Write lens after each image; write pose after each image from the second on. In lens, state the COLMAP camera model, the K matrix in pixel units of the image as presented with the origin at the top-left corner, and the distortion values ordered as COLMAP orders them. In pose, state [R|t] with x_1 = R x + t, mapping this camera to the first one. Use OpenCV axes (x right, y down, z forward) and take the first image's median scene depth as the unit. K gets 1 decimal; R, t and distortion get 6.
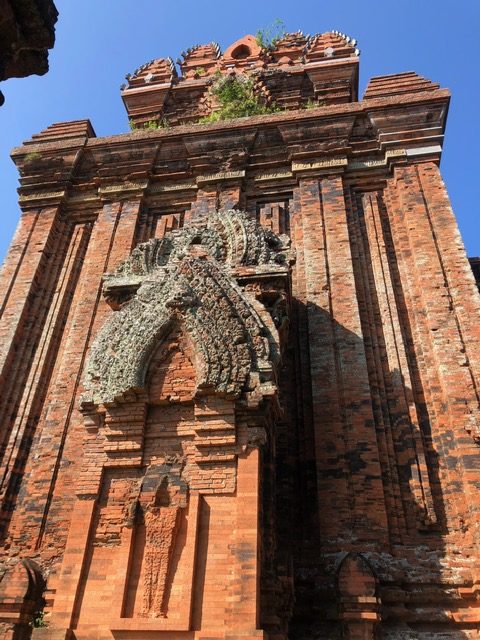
lens RADIAL K [[518.9, 0, 239.6], [0, 518.9, 319.0], [0, 0, 1]] dist [0.006473, -0.008074]
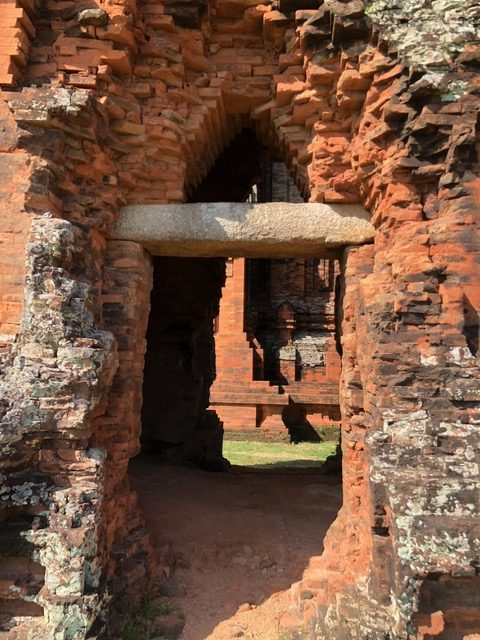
lens RADIAL K [[518.9, 0, 239.9], [0, 518.9, 320.8], [0, 0, 1]] dist [0.006473, -0.008074]
pose [[0.994480, 0.001347, 0.104921, -0.176406], [-0.053528, 0.866537, 0.496234, -0.482404], [-0.090249, -0.499111, 0.861825, -0.785427]]
